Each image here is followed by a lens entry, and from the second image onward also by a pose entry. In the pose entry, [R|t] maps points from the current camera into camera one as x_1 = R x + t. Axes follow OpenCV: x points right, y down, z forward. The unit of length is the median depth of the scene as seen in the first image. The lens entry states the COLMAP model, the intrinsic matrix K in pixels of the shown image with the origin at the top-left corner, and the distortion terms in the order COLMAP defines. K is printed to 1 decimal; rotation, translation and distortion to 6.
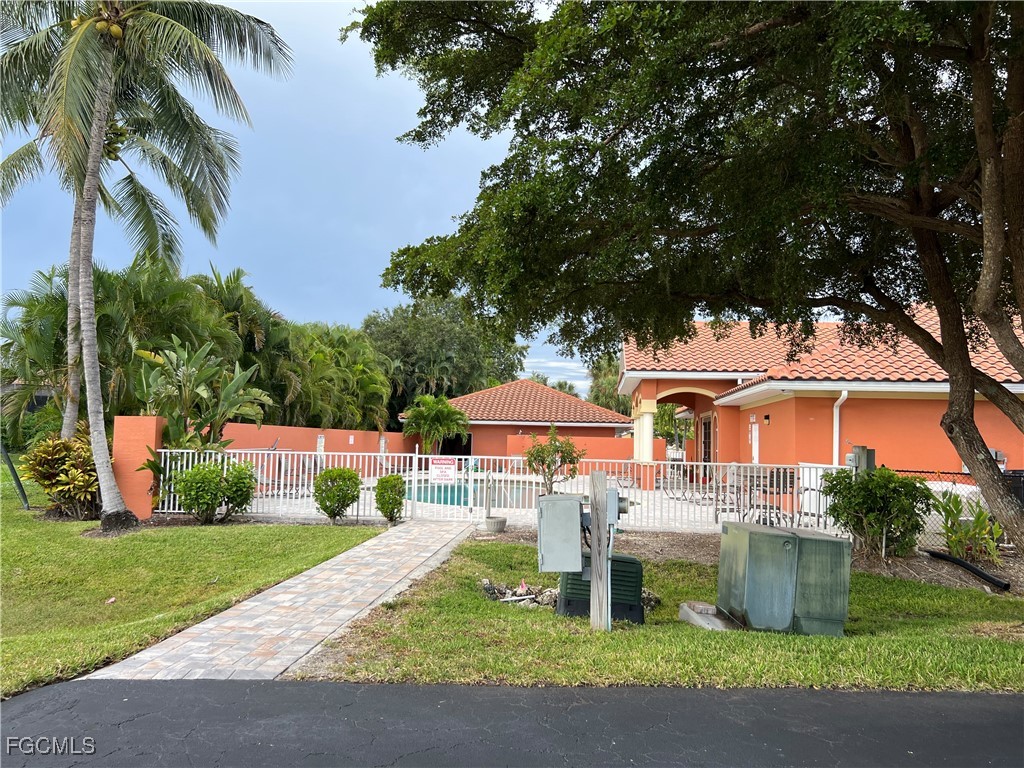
lens RADIAL K [[777.5, 0, 512.1], [0, 777.5, 386.0], [0, 0, 1]] dist [0.052388, -0.058909]
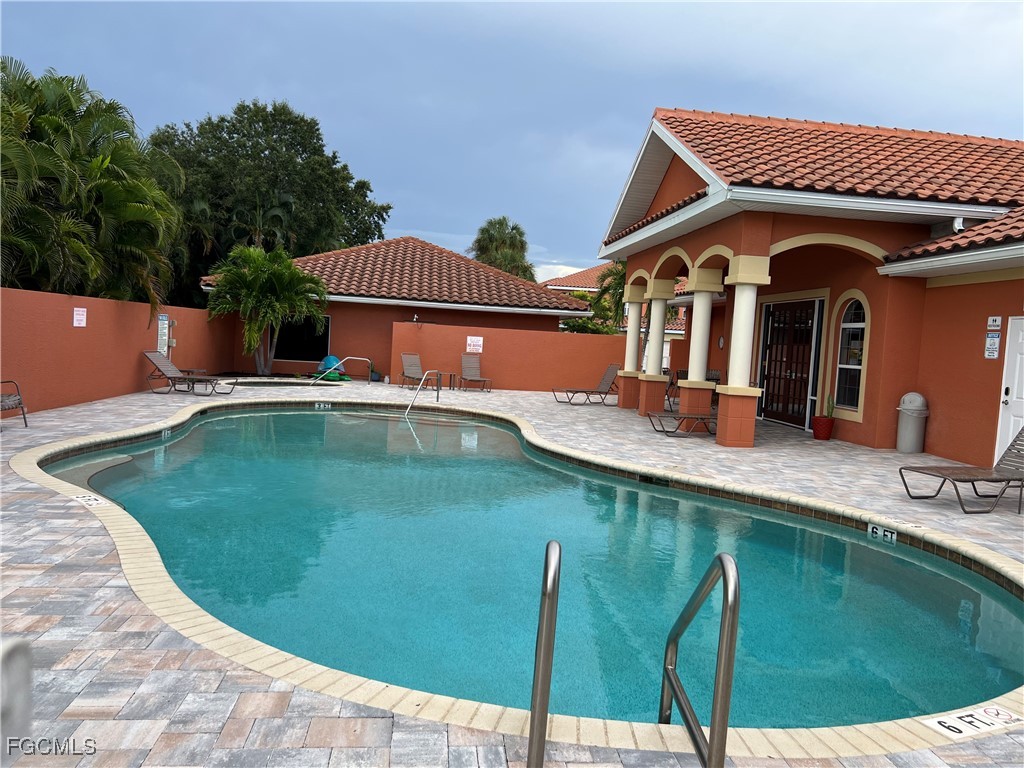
lens RADIAL K [[777.5, 0, 485.2], [0, 777.5, 393.5], [0, 0, 1]] dist [0.052388, -0.058909]
pose [[0.982285, 0.022873, 0.185993, -0.046532], [-0.050317, 0.988267, 0.144208, 0.027921], [-0.180512, -0.151012, 0.971911, 0.403384]]
